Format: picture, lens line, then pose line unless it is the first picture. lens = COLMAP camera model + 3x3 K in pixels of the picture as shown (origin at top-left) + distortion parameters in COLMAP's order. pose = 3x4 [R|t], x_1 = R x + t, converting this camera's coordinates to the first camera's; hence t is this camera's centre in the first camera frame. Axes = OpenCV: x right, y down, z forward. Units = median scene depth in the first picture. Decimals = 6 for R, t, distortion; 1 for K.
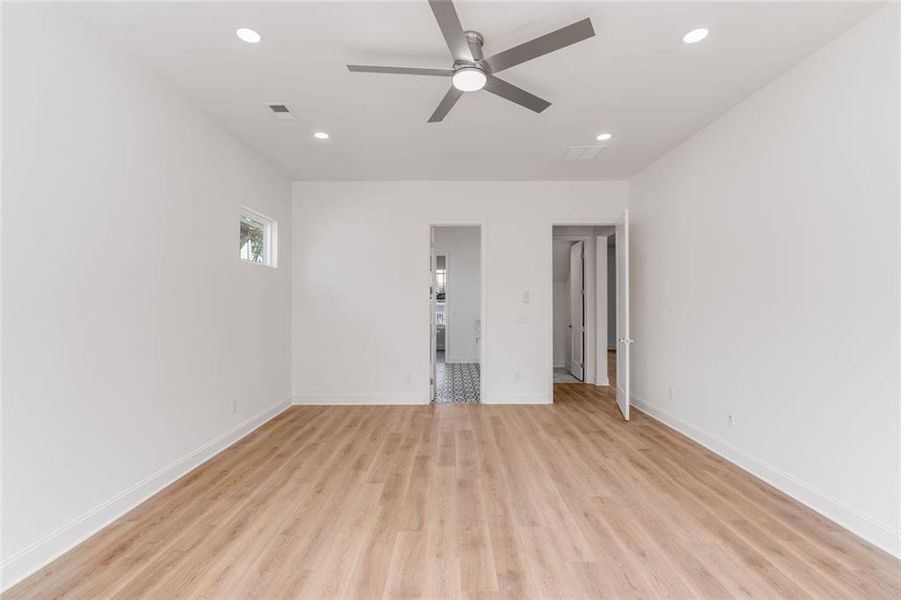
lens RADIAL K [[401.4, 0, 450.5], [0, 401.4, 303.2], [0, 0, 1]] dist [-0.006941, 0.002089]
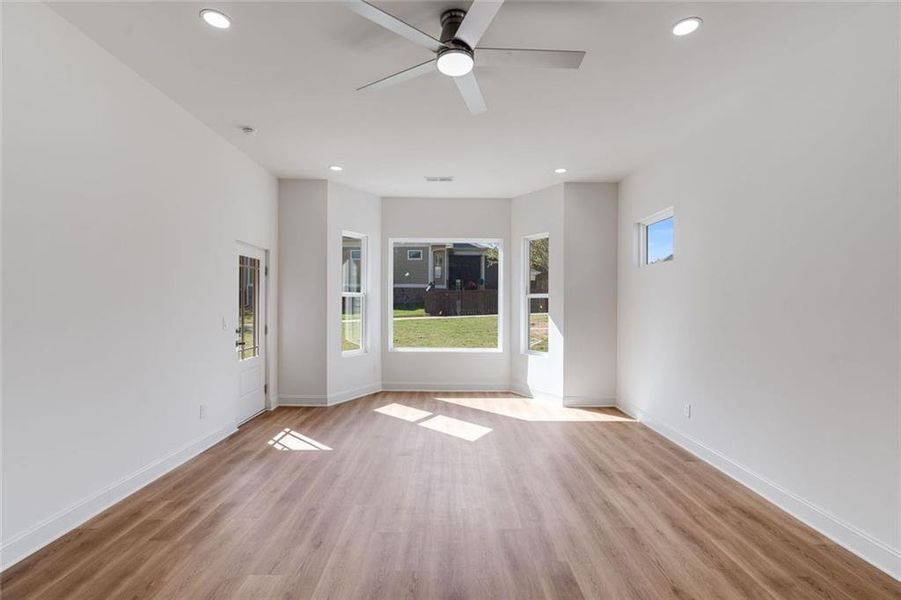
lens RADIAL K [[401.4, 0, 451.2], [0, 401.4, 295.9], [0, 0, 1]] dist [-0.006941, 0.002089]
pose [[-0.999881, -0.006313, -0.014051, 0.068756], [-0.006099, 0.999866, -0.015205, -0.006055], [0.014145, -0.015117, -0.999786, 2.024716]]
